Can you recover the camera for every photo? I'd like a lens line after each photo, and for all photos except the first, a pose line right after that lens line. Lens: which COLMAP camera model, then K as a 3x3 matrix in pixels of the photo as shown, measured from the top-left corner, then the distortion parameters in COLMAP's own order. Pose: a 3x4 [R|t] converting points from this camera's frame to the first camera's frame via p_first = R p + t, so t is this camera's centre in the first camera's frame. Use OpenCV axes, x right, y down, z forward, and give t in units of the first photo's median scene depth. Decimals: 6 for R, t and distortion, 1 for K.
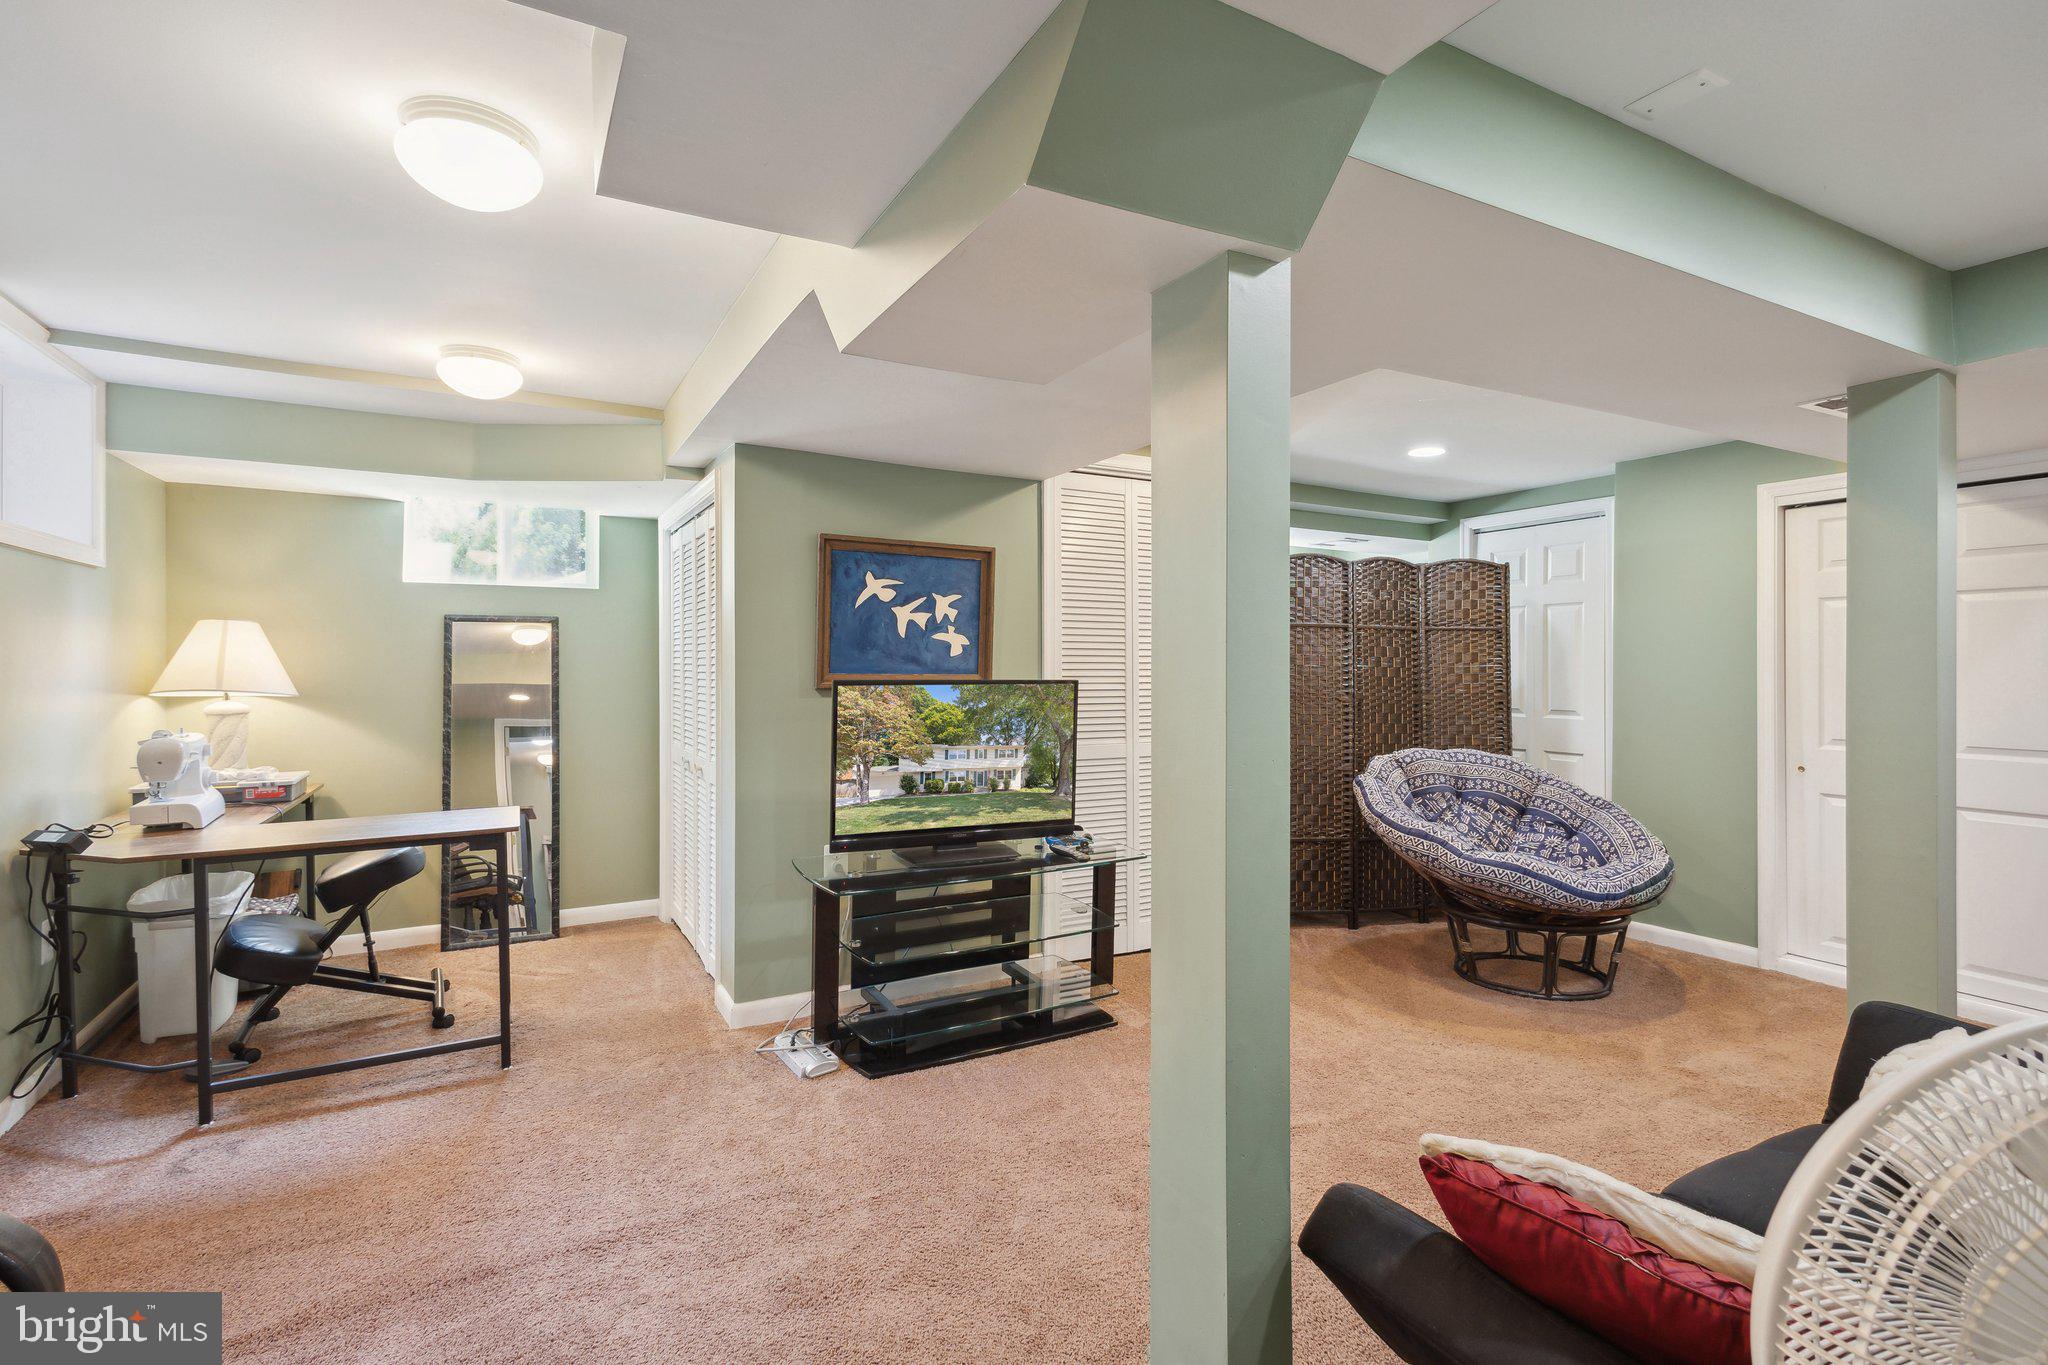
lens RADIAL K [[966.6, 0, 1024.0], [0, 966.6, 682.5], [0, 0, 1]] dist [0.001196, -0.000135]
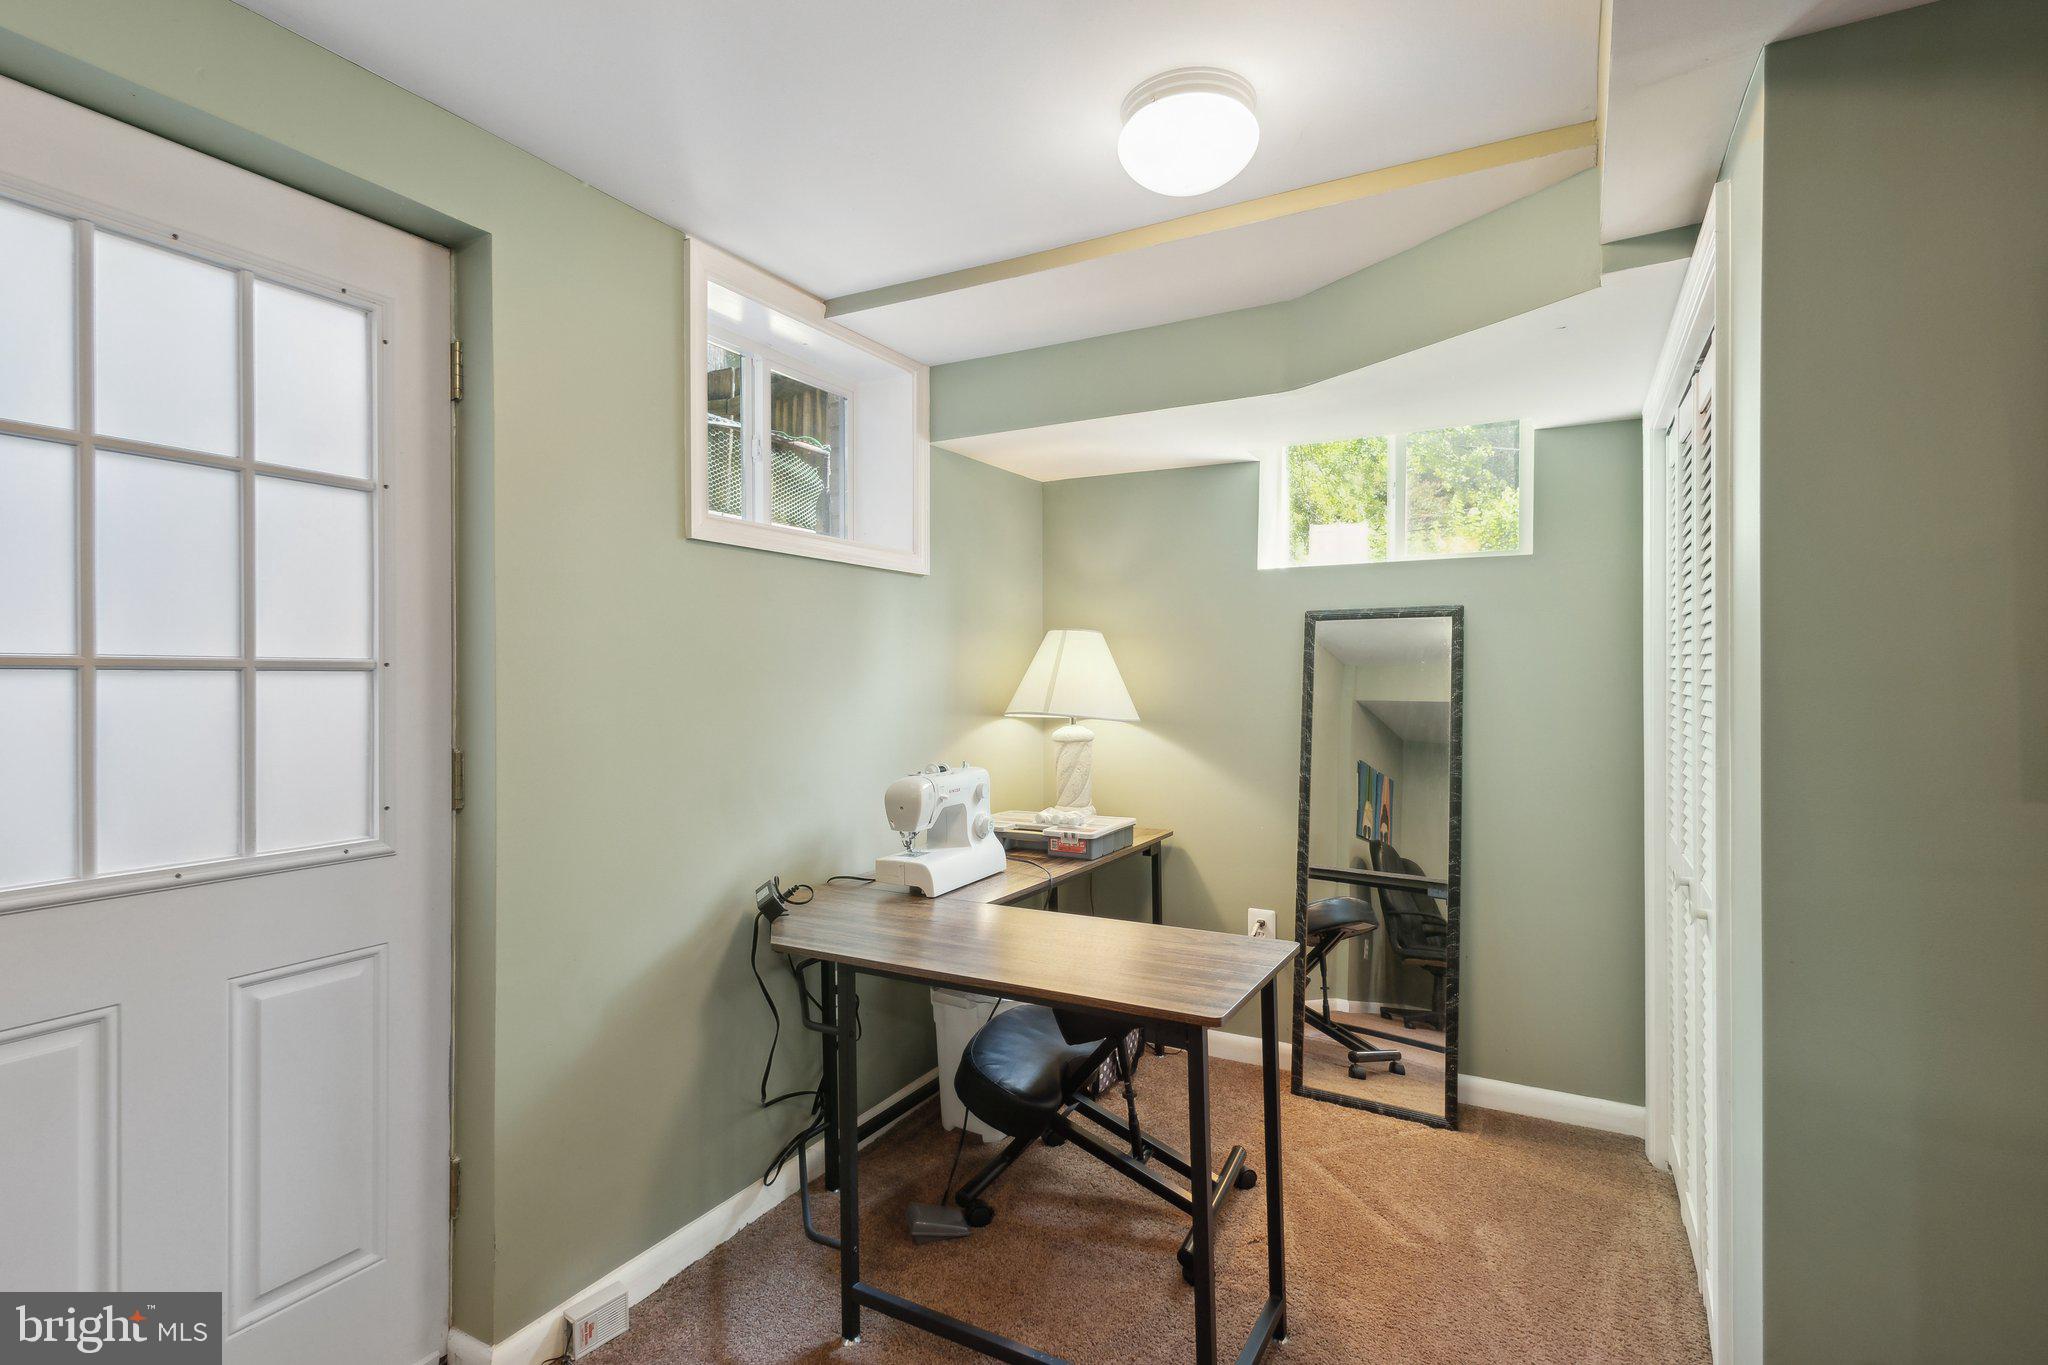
lens RADIAL K [[970.0, 0, 1026.4], [0, 970.0, 671.4], [0, 0, 1]] dist [0.003673, 0.000163]
pose [[0.533825, -0.004534, -0.845583, -0.124809], [-0.013288, 0.999817, -0.013750, -0.015694], [0.845491, 0.018576, 0.533667, 0.511538]]
